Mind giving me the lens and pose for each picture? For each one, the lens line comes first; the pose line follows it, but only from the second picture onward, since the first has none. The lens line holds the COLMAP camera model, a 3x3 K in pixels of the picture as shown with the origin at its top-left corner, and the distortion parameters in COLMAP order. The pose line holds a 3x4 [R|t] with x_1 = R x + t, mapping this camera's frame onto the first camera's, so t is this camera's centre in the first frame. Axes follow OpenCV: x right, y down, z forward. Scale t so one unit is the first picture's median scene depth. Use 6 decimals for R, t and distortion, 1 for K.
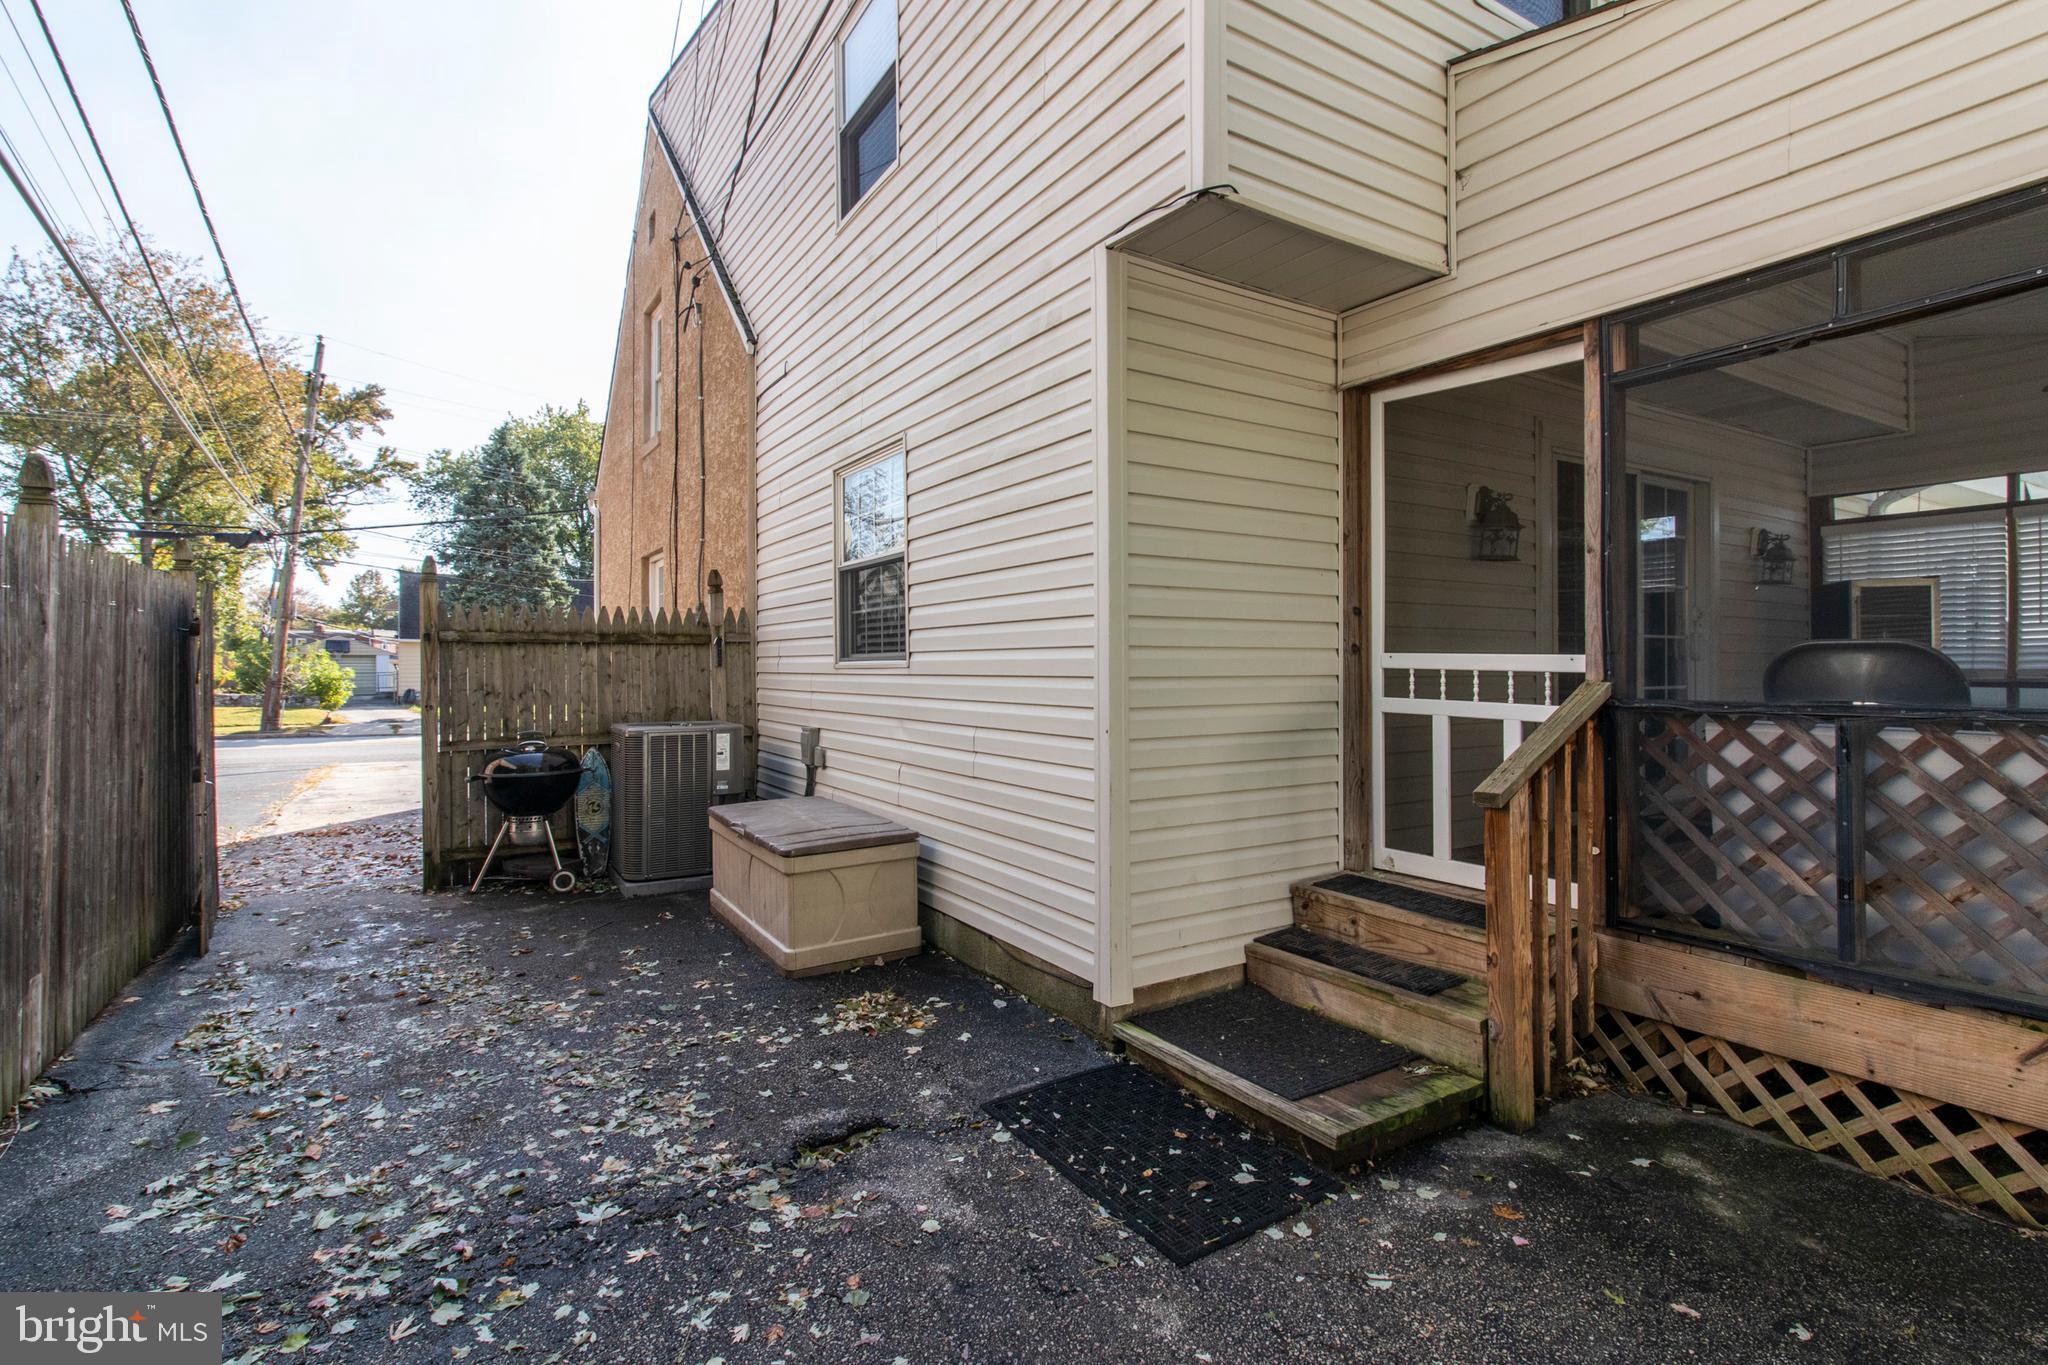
lens RADIAL K [[944.9, 0, 1014.1], [0, 944.9, 663.2], [0, 0, 1]] dist [0.005367, 0.000178]
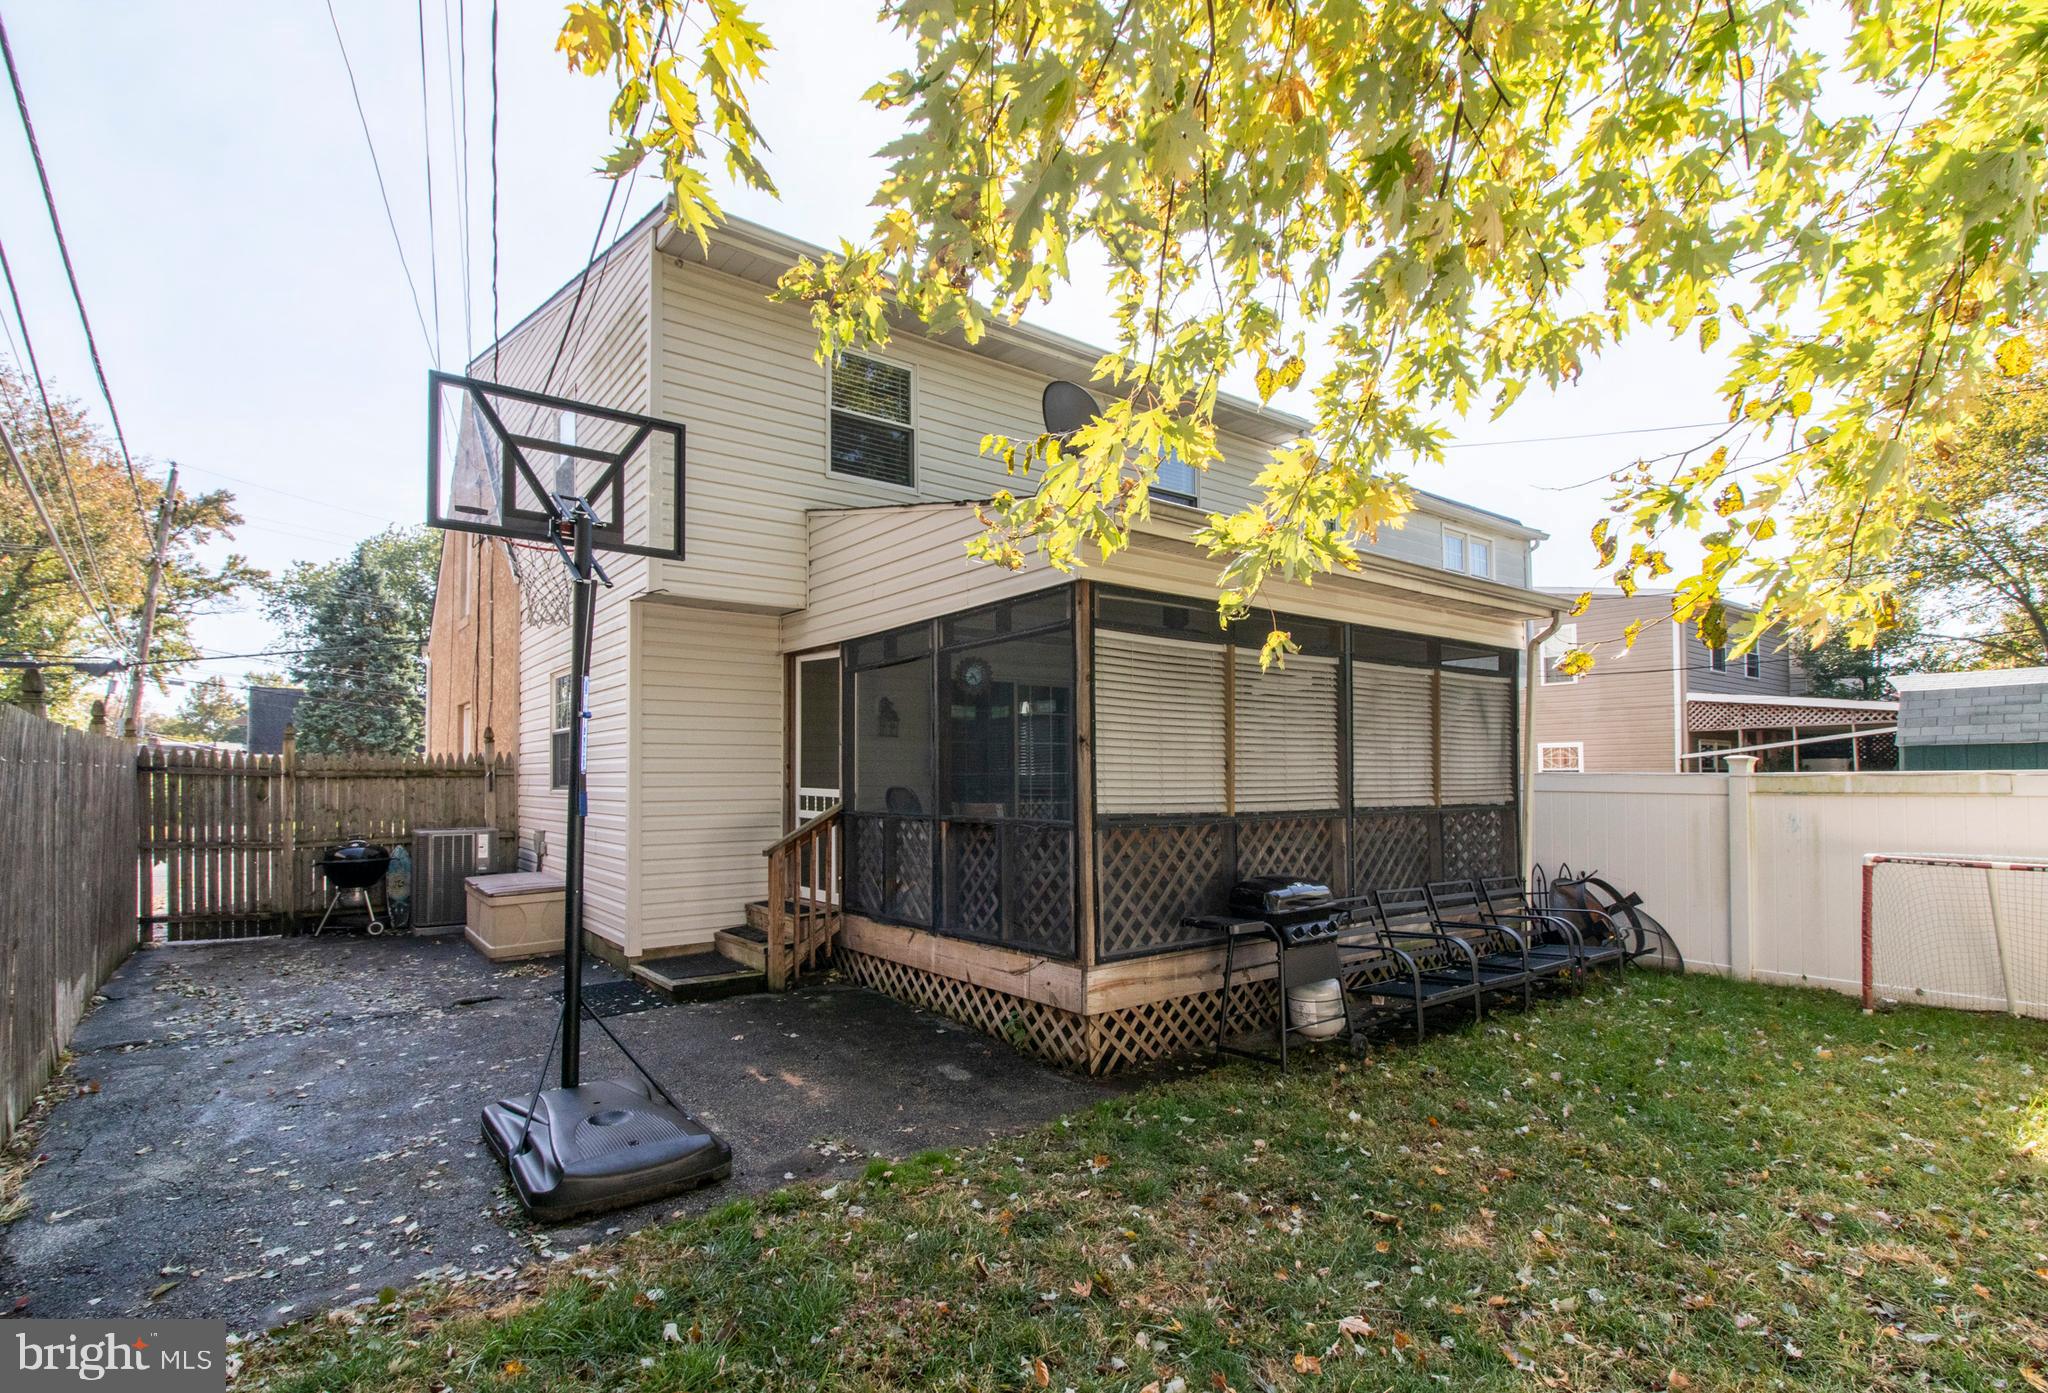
lens RADIAL K [[1000.0, 0, 1016.4], [0, 1000.0, 743.6], [0, 0, 1]] dist [0.002906, 0.002027]
pose [[0.996620, -0.000798, 0.082146, 0.413797], [0.003177, 0.999579, -0.028832, -0.025212], [-0.082089, 0.028995, 0.996203, -0.698136]]
